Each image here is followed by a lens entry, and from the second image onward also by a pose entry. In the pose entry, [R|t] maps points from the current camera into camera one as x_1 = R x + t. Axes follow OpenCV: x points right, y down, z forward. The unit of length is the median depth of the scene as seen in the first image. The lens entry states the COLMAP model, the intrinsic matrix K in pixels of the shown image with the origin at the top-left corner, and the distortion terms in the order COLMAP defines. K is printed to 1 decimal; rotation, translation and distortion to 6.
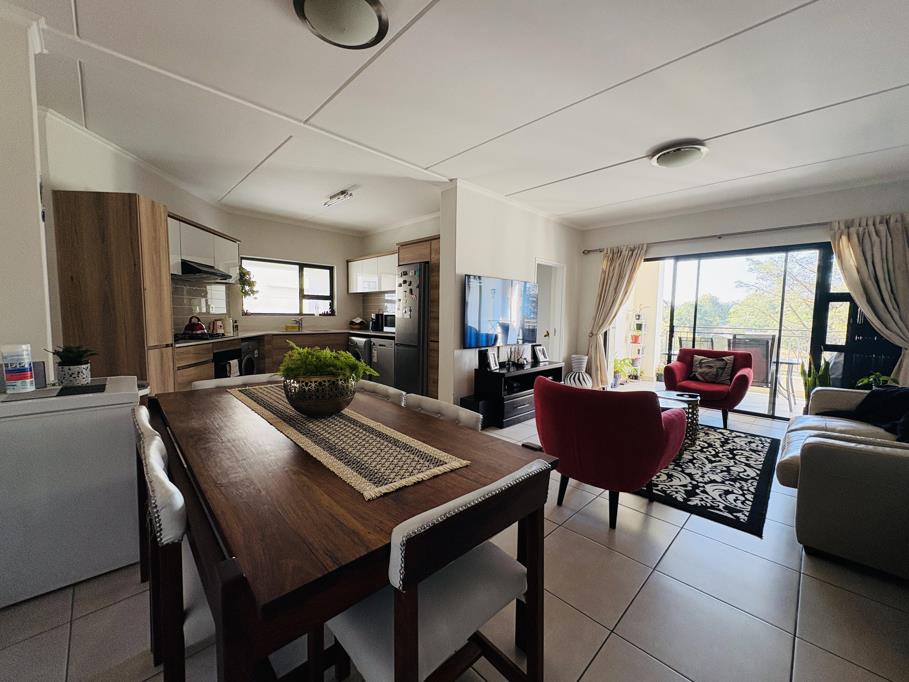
lens RADIAL K [[361.9, 0, 453.3], [0, 361.9, 340.0], [0, 0, 1]] dist [0.000083, -0.000077]
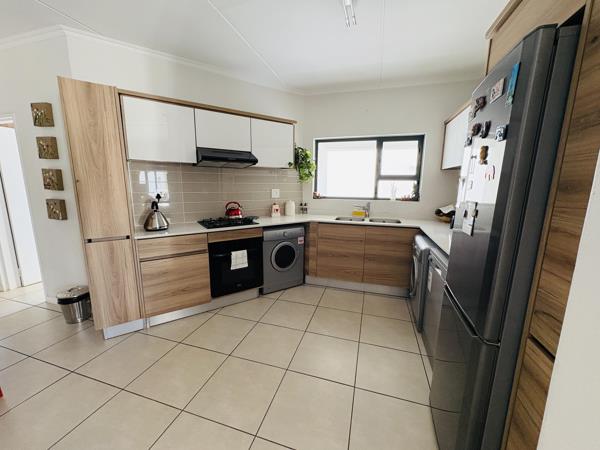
lens RADIAL K [[238.9, 0, 299.2], [0, 238.9, 224.3], [0, 0, 1]] dist [0.000083, -0.000077]
pose [[0.477301, 0.137664, -0.867889, -0.003182], [-0.066122, 0.990479, 0.120745, -0.074254], [0.876248, -0.000245, 0.481860, 0.633571]]
